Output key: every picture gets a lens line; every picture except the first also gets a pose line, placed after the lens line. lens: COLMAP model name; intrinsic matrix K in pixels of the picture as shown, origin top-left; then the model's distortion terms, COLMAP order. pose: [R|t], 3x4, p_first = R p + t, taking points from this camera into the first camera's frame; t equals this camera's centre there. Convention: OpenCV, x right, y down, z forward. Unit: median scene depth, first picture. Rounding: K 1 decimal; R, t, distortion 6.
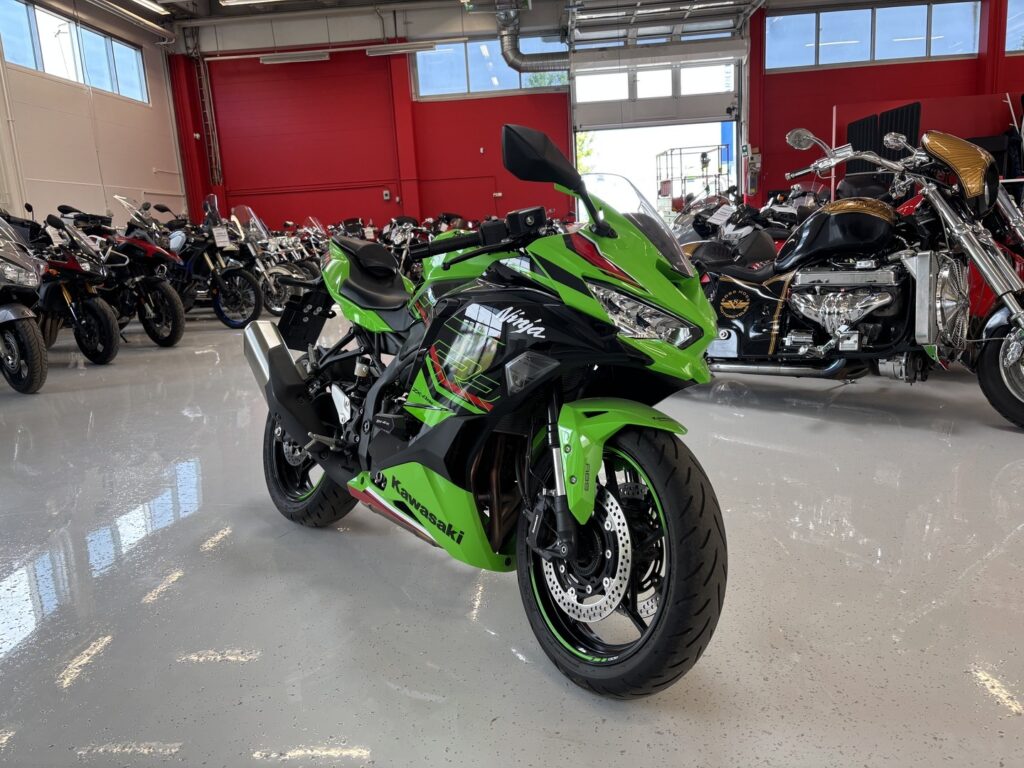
lens RADIAL K [[789.7, 0, 512.0], [0, 789.7, 384.0], [0, 0, 1]] dist [0.045792, 0.001159]
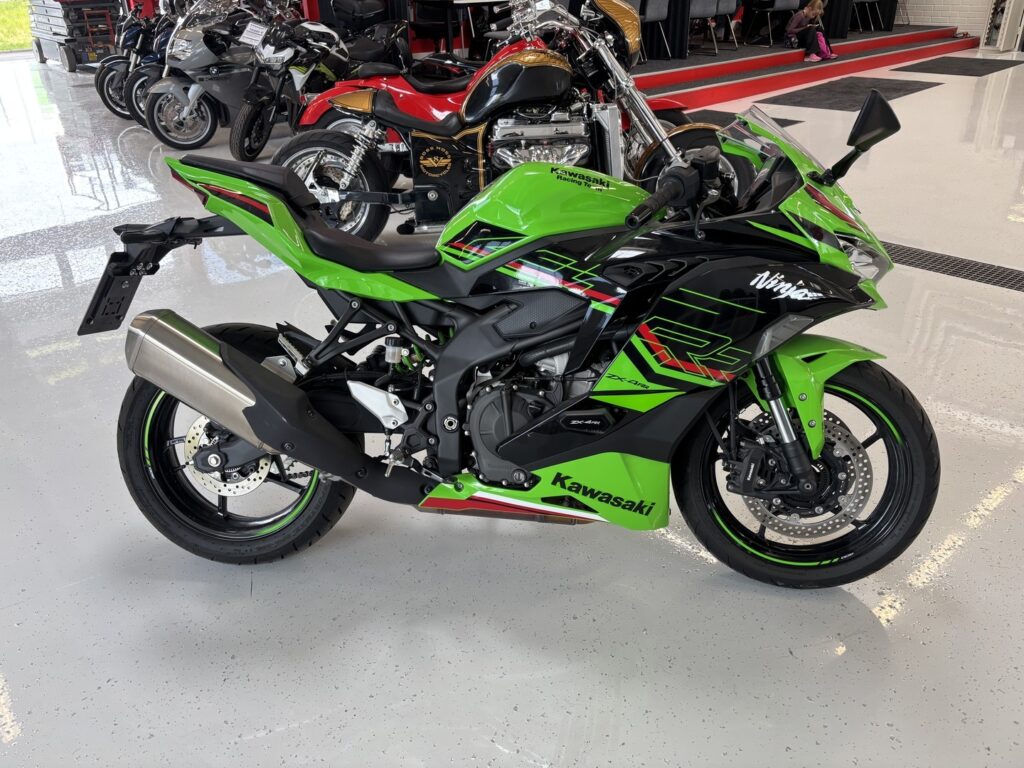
lens RADIAL K [[773.4, 0, 508.0], [0, 773.4, 403.8], [0, 0, 1]] dist [0.007627, 0.000681]
pose [[0.708889, -0.306360, 0.635311, -0.410751], [0.118538, 0.939678, 0.320865, -0.136084], [-0.695288, -0.152149, 0.702443, 0.266471]]
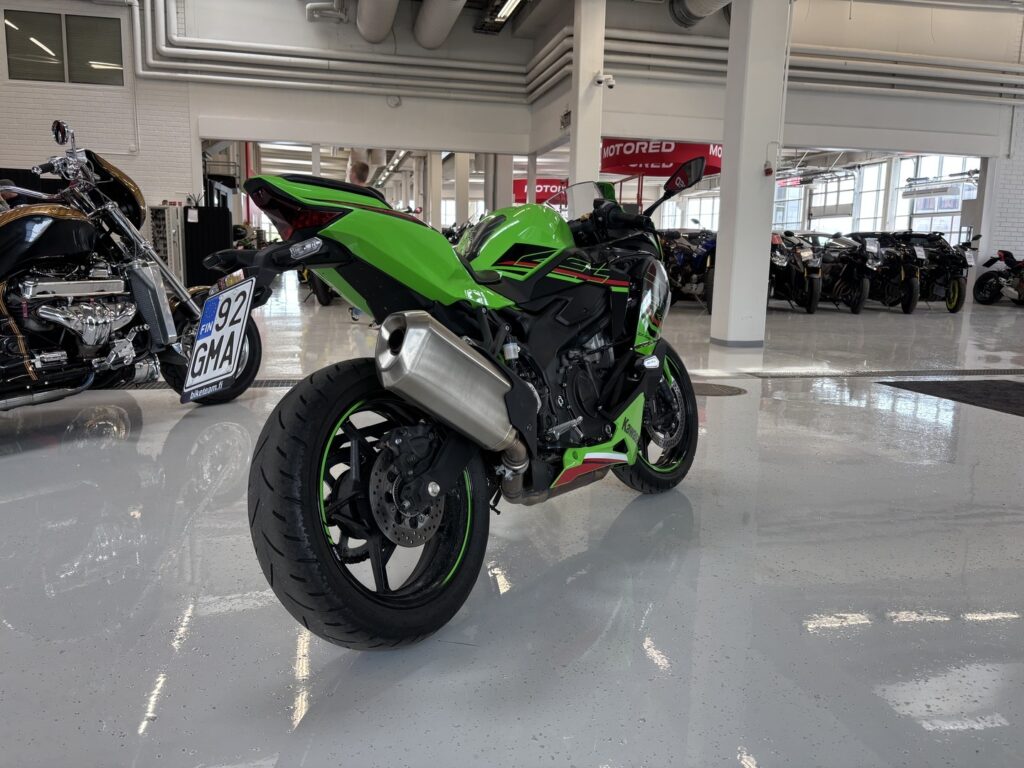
lens RADIAL K [[789.7, 0, 512.0], [0, 789.7, 384.0], [0, 0, 1]] dist [0.045792, 0.001159]
pose [[-0.267447, -0.103280, 0.958021, -0.690368], [0.186353, 0.969924, 0.156587, -0.080828], [-0.945381, 0.220409, -0.240157, 0.822964]]
